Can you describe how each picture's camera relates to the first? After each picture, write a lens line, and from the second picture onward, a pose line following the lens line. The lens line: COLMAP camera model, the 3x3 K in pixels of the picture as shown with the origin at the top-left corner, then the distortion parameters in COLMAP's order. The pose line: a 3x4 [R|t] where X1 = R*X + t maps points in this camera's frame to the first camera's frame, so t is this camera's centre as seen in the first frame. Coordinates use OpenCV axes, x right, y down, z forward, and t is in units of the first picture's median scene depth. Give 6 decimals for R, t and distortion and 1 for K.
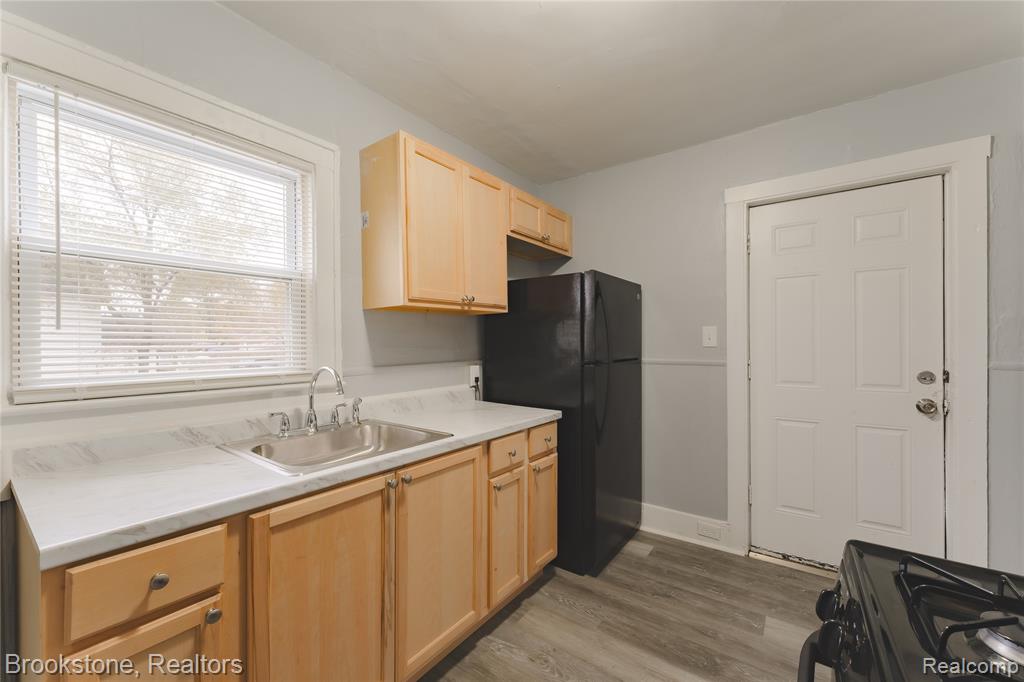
lens RADIAL K [[416.4, 0, 511.1], [0, 416.4, 344.1], [0, 0, 1]] dist [0.000450, -0.001075]
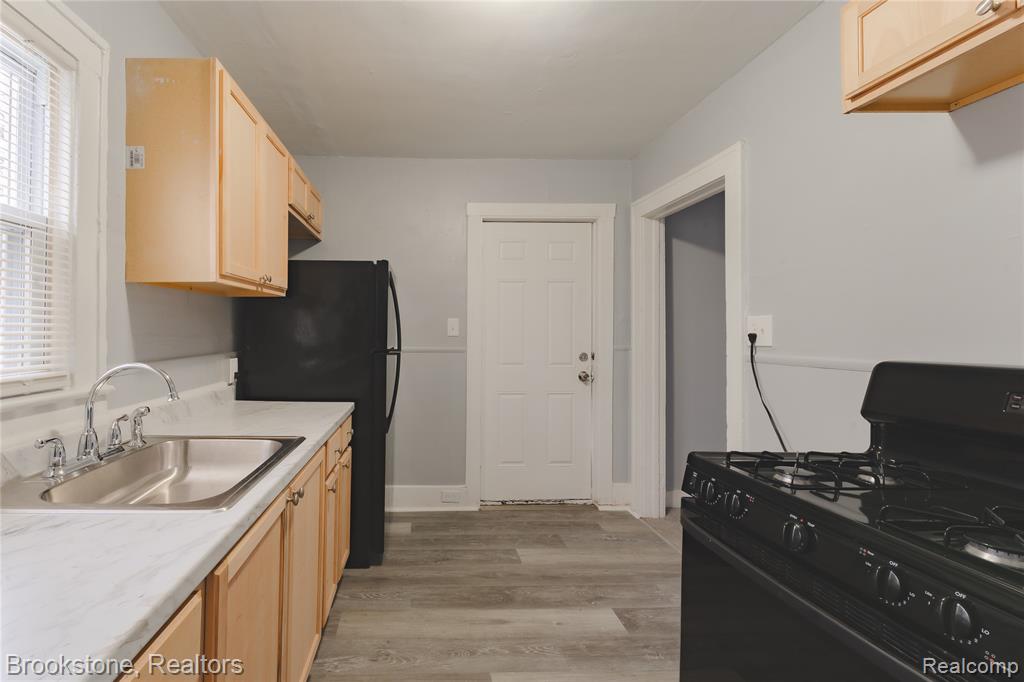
lens RADIAL K [[416.4, 0, 485.6], [0, 416.4, 329.1], [0, 0, 1]] dist [0.000450, -0.001075]
pose [[0.789217, 0.012110, 0.613995, -0.229355], [-0.005982, 0.999910, -0.012032, 0.001179], [-0.614086, 0.005823, 0.789218, 0.050300]]
